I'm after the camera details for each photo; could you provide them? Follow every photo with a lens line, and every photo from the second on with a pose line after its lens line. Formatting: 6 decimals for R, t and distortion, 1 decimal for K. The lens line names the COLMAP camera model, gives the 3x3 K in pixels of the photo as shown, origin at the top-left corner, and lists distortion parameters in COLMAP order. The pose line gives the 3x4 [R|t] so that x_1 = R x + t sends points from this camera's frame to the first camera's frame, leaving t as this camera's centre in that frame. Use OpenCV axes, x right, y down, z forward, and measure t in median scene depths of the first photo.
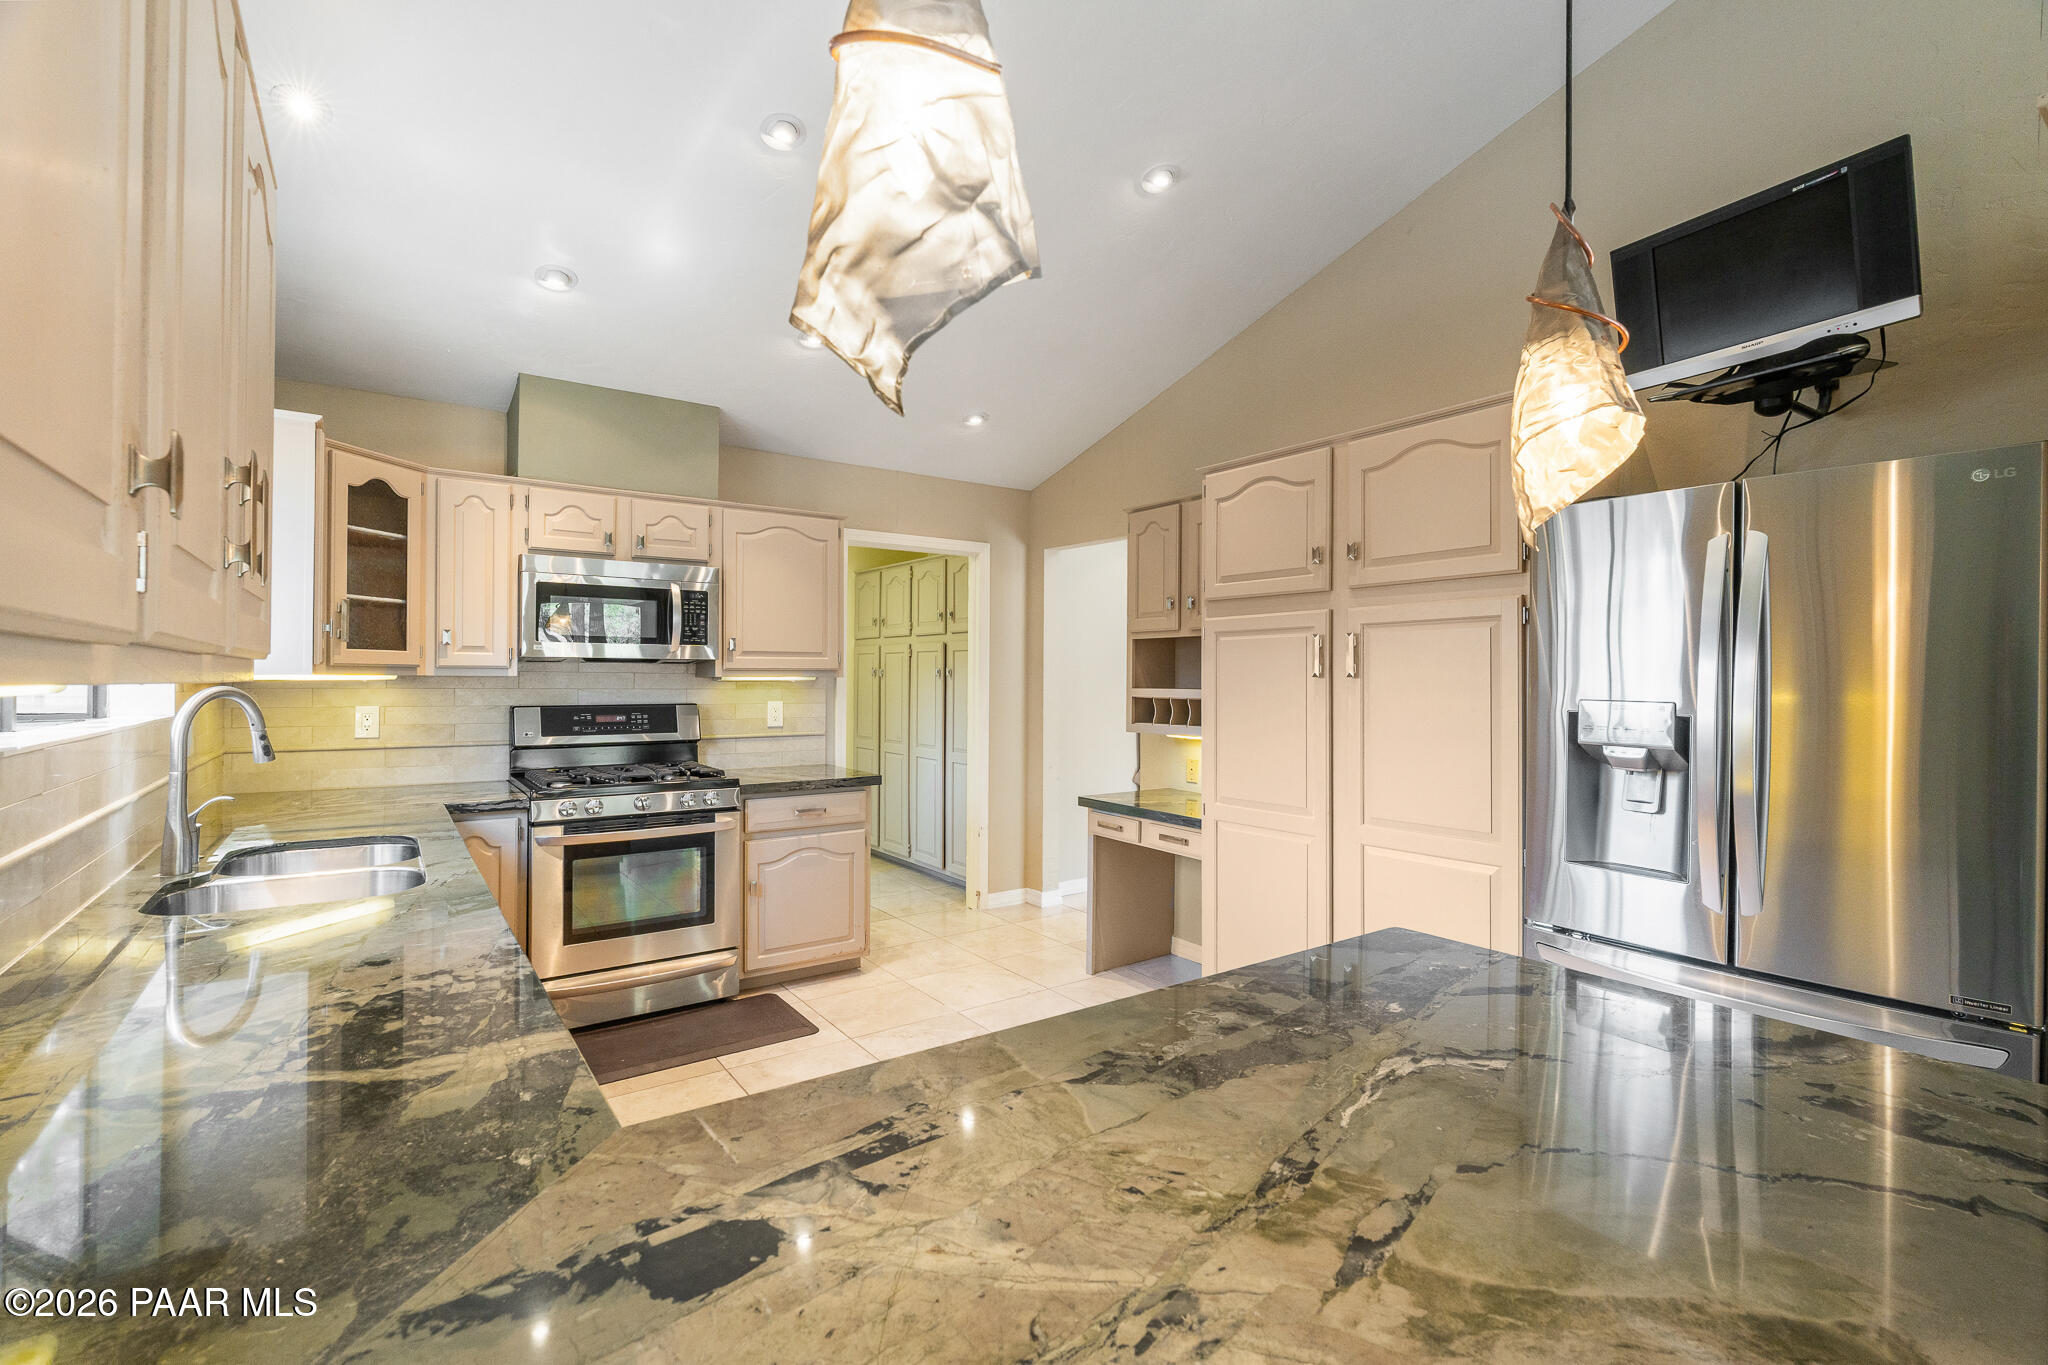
lens RADIAL K [[902.0, 0, 1024.0], [0, 902.0, 682.5], [0, 0, 1]] dist [-0.000249, 0.000025]
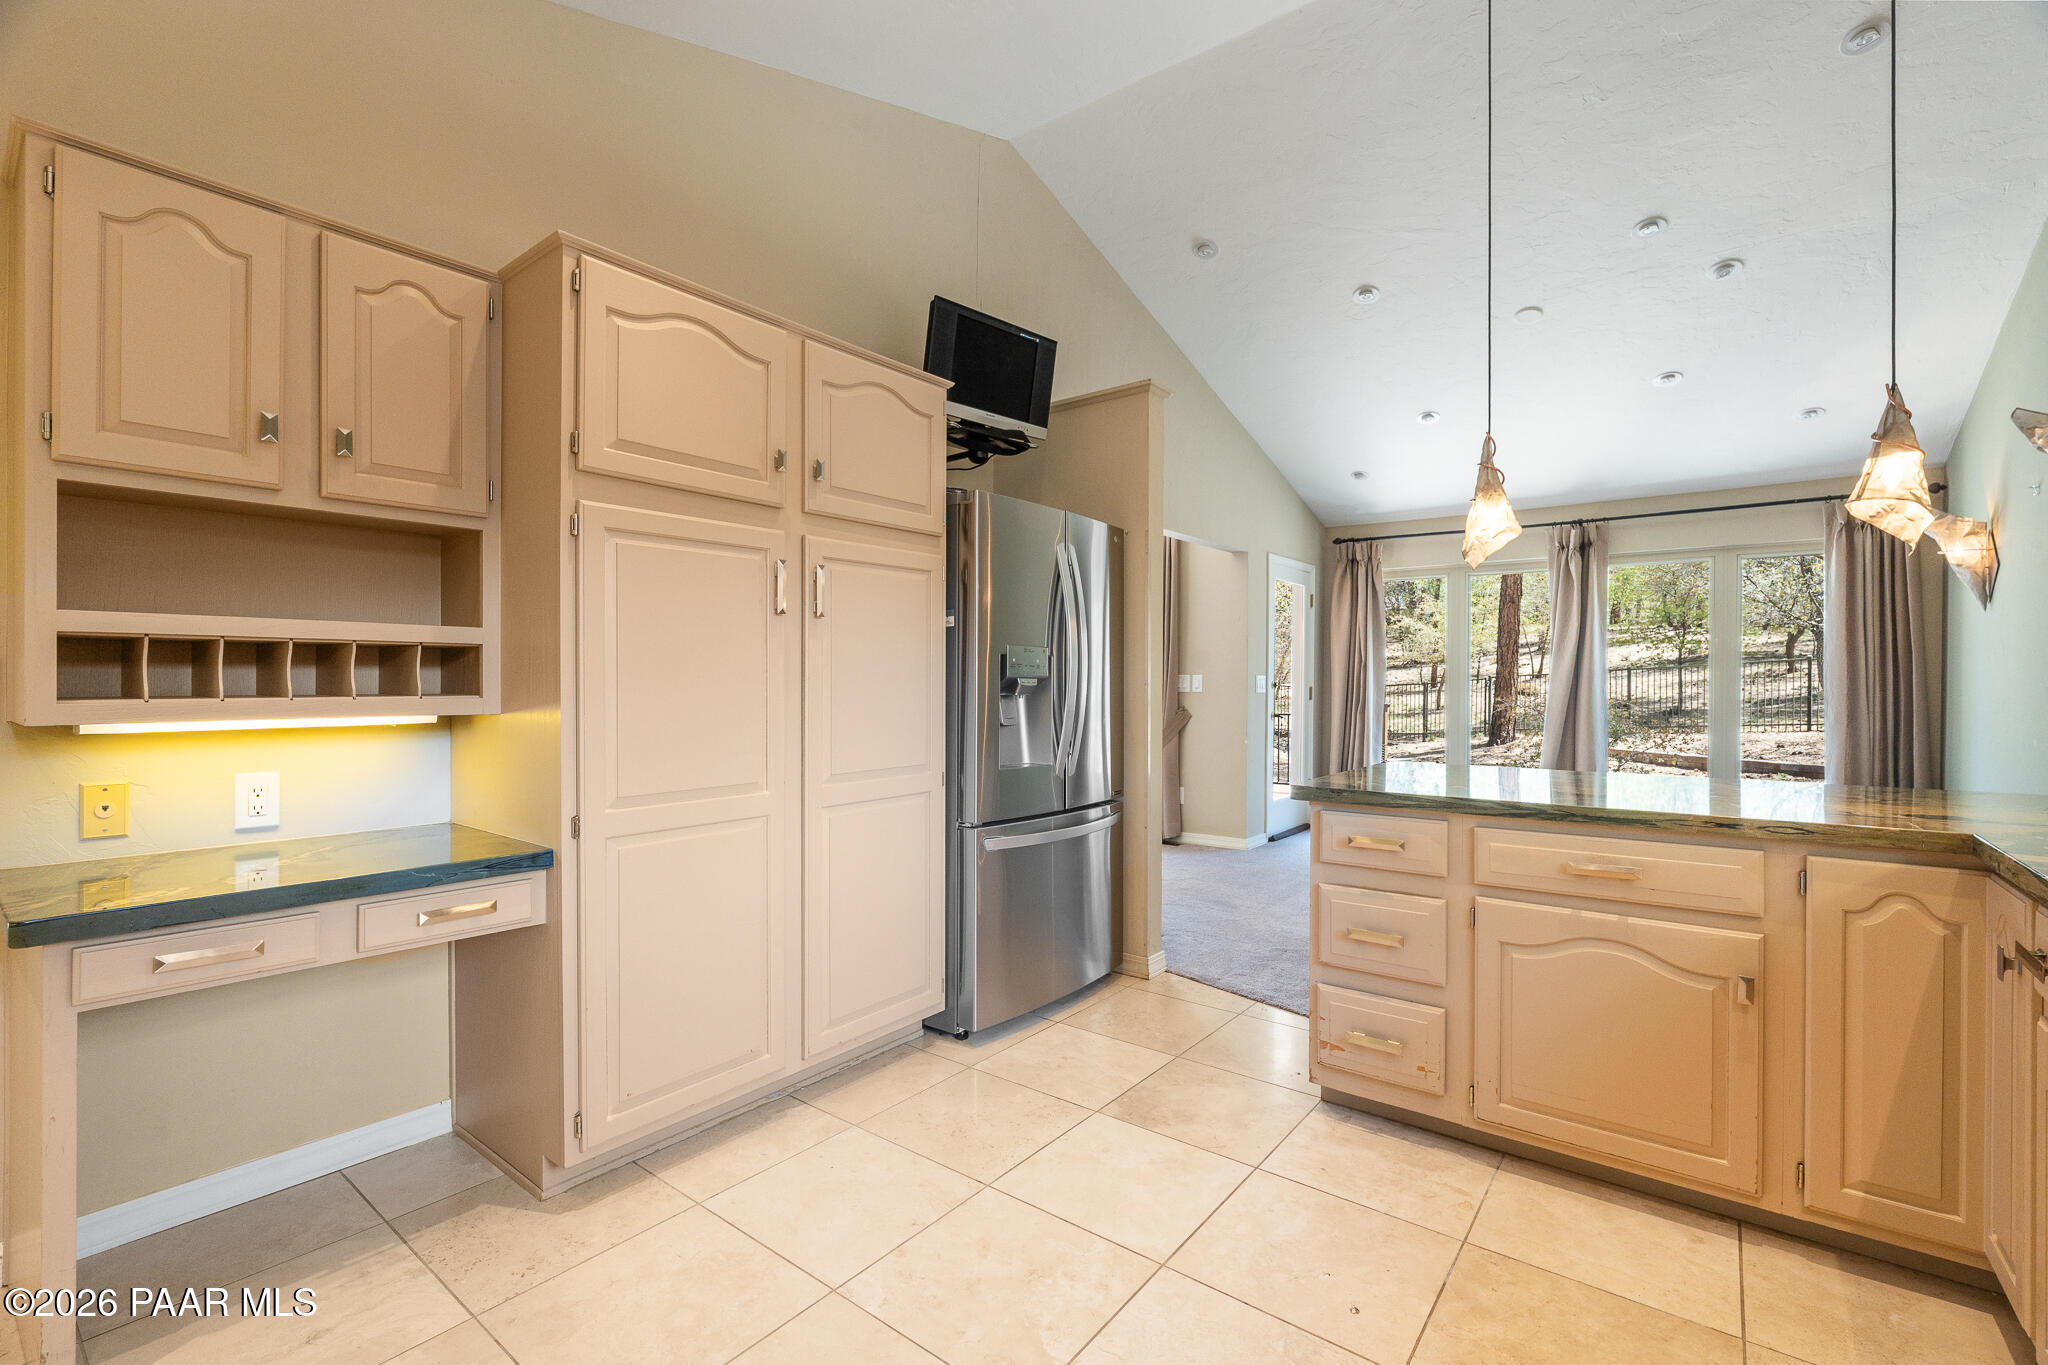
lens RADIAL K [[902.0, 0, 1024.0], [0, 902.0, 682.5], [0, 0, 1]] dist [-0.000249, 0.000025]
pose [[-0.272959, -0.008000, 0.961992, -0.518554], [-0.003509, 0.999967, 0.007320, 0.050179], [-0.962019, -0.001378, -0.272979, 1.044555]]
